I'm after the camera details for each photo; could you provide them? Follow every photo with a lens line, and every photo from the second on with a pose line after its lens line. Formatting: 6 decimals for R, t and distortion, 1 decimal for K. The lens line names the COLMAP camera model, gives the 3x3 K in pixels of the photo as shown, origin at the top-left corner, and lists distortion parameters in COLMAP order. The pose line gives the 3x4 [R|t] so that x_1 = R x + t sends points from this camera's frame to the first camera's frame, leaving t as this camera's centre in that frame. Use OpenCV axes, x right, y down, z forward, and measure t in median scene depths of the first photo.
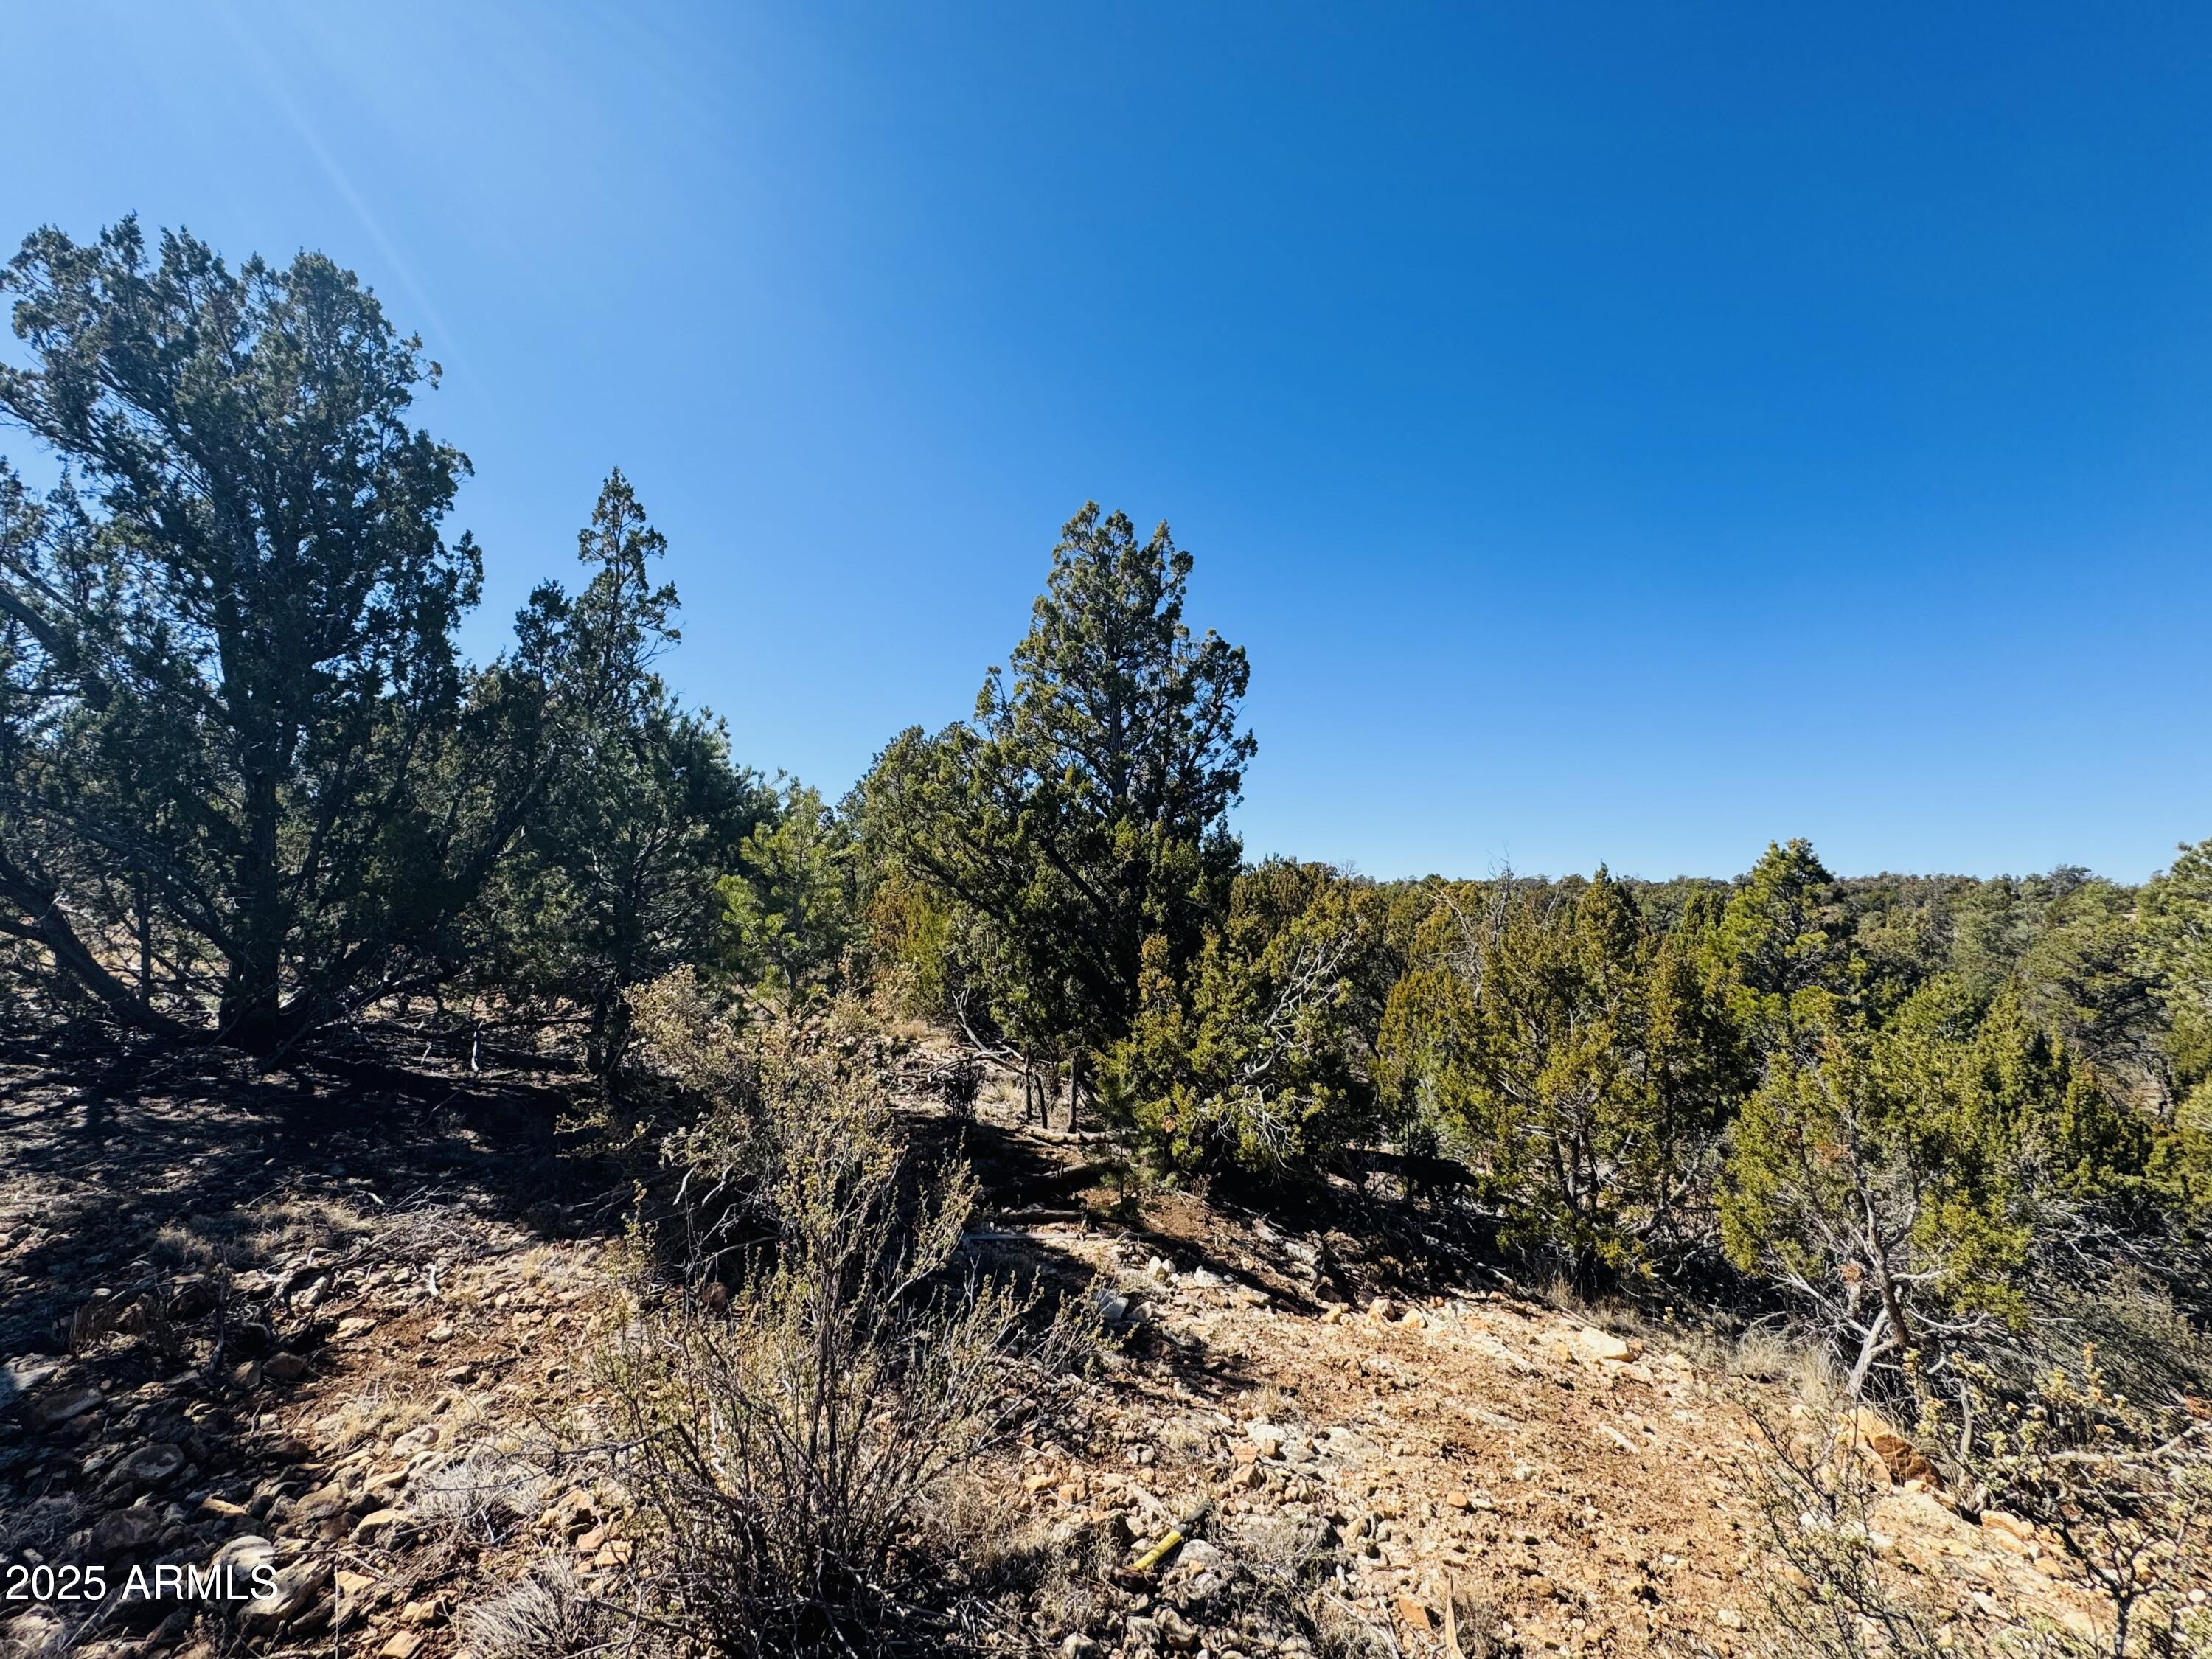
lens RADIAL K [[882.2, 0, 1104.1], [0, 882.2, 830.6], [0, 0, 1]] dist [-0.001329, 0.000402]
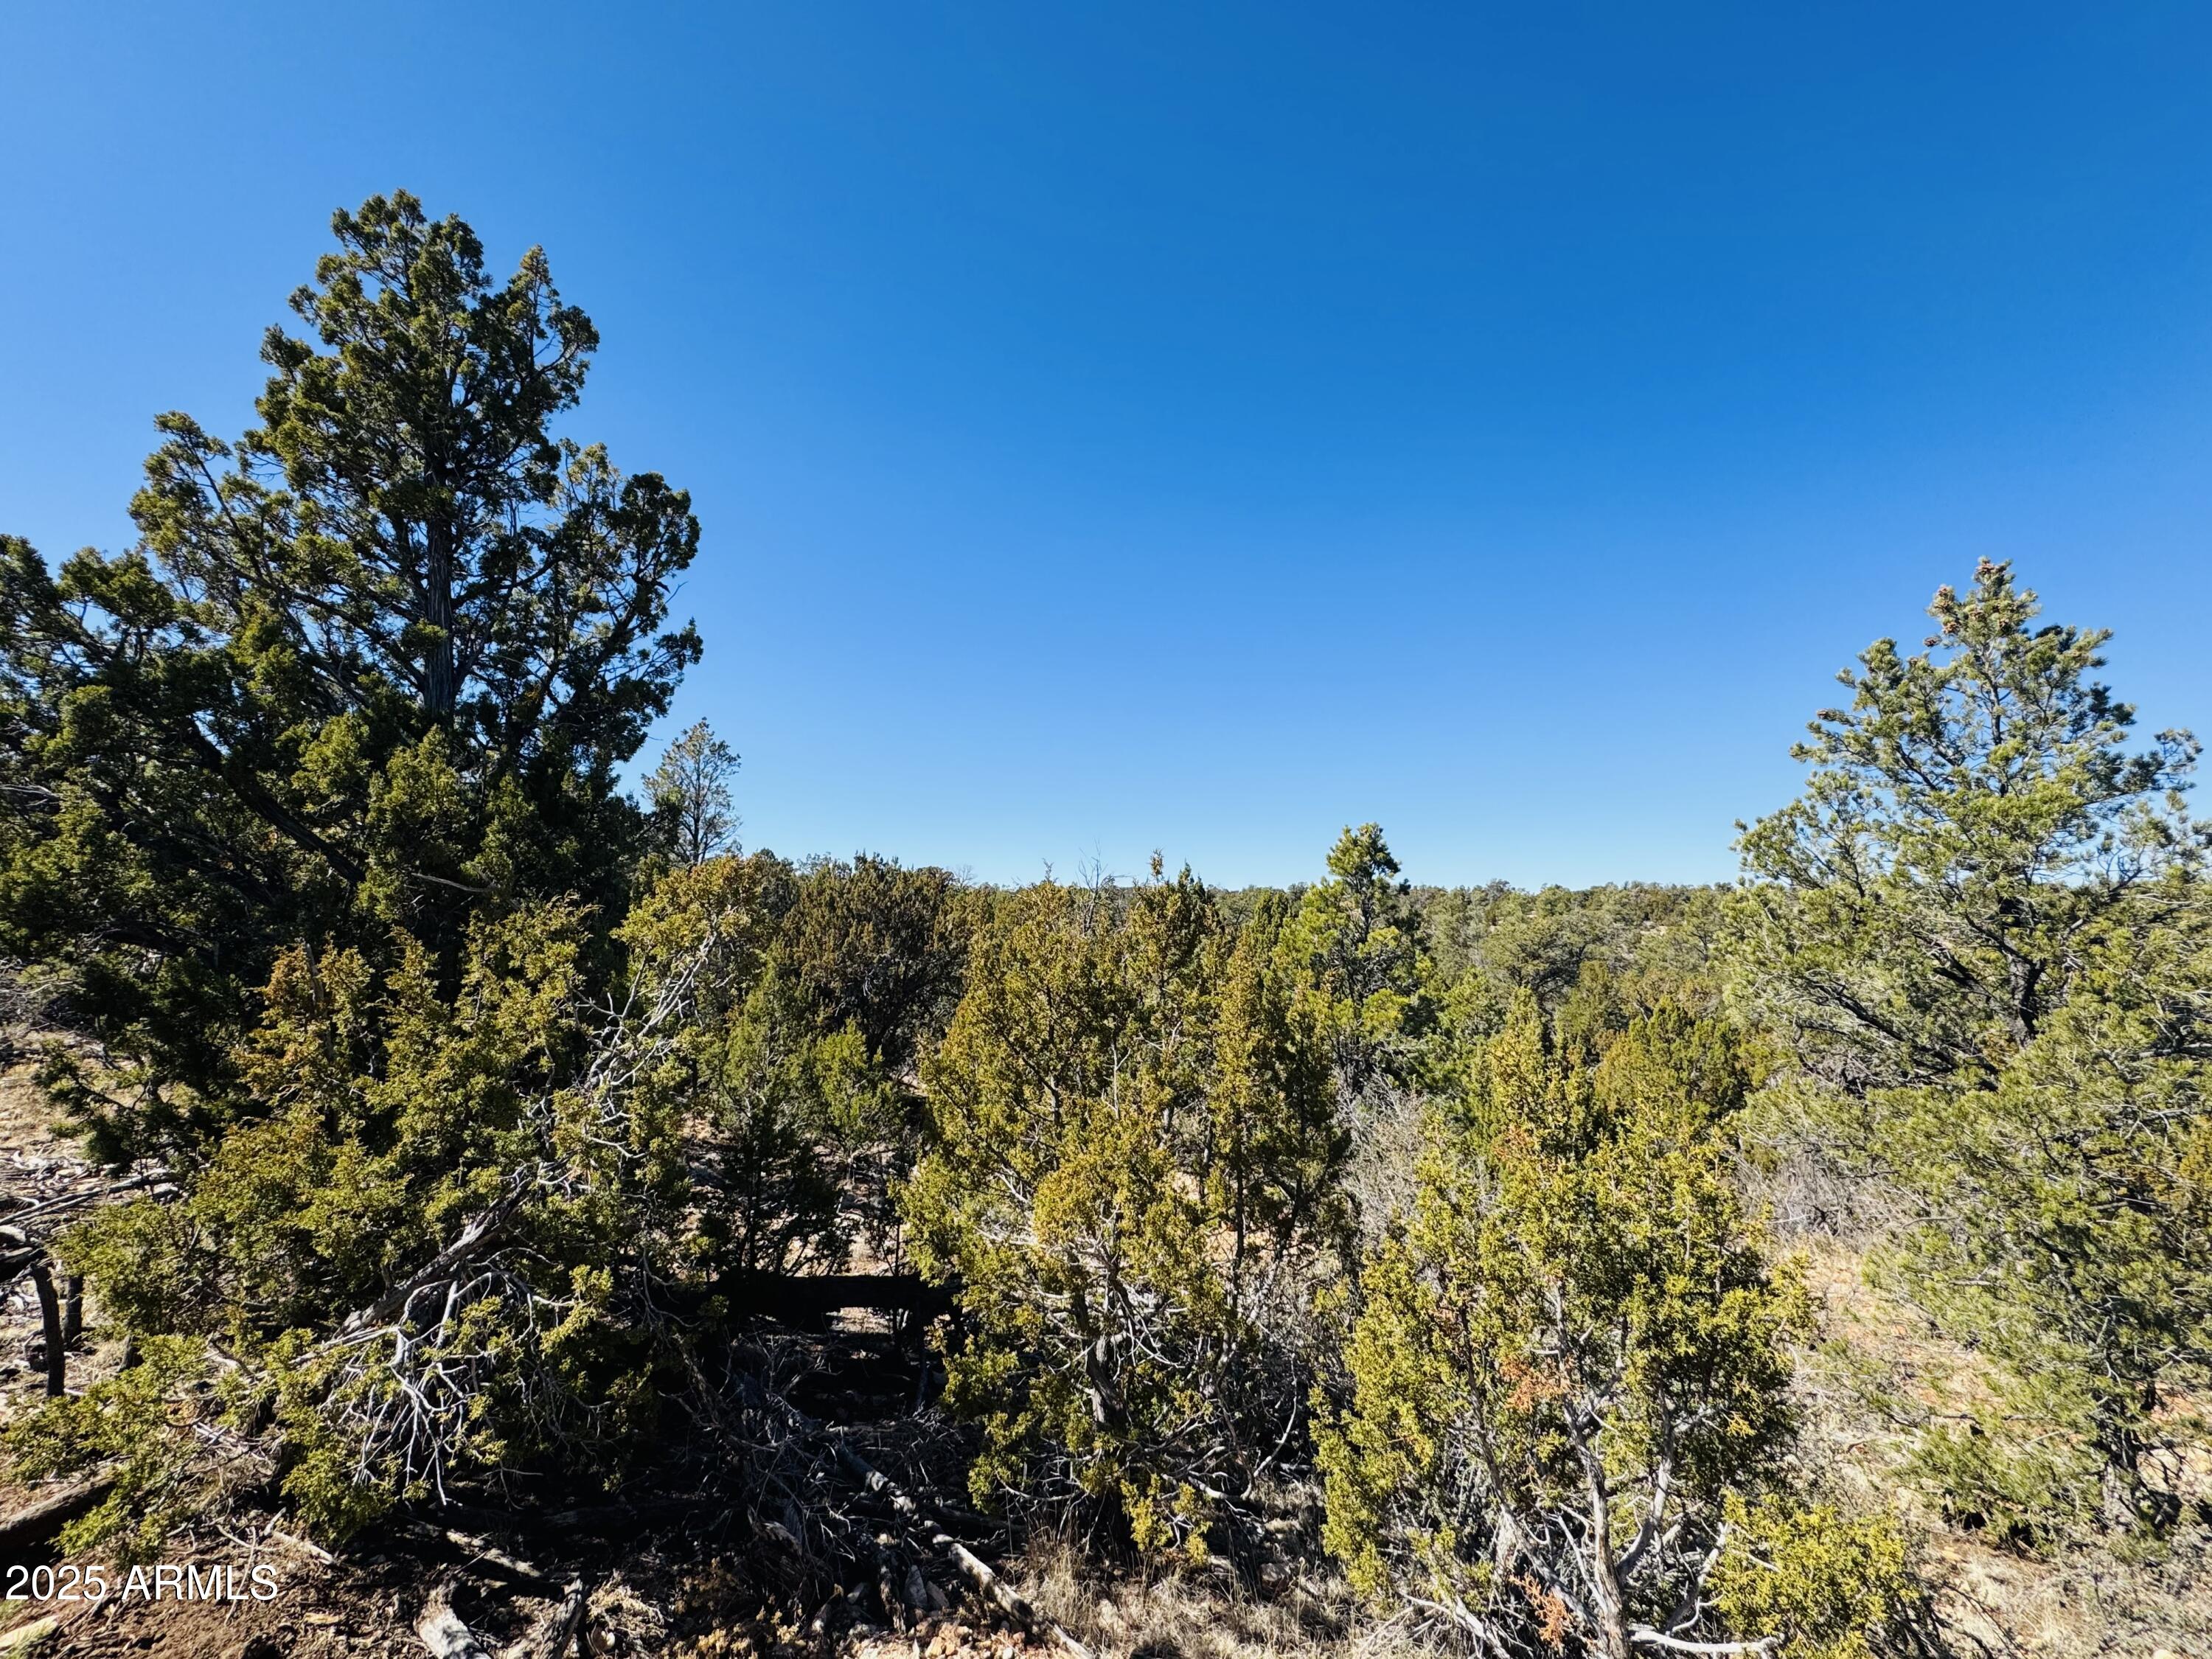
lens RADIAL K [[882.2, 0, 1104.1], [0, 882.2, 830.6], [0, 0, 1]] dist [-0.001329, 0.000402]
pose [[0.915549, 0.031711, 0.400954, 0.268346], [-0.028483, 0.999496, -0.014009, 0.053903], [-0.401196, 0.001405, 0.915991, 0.425560]]
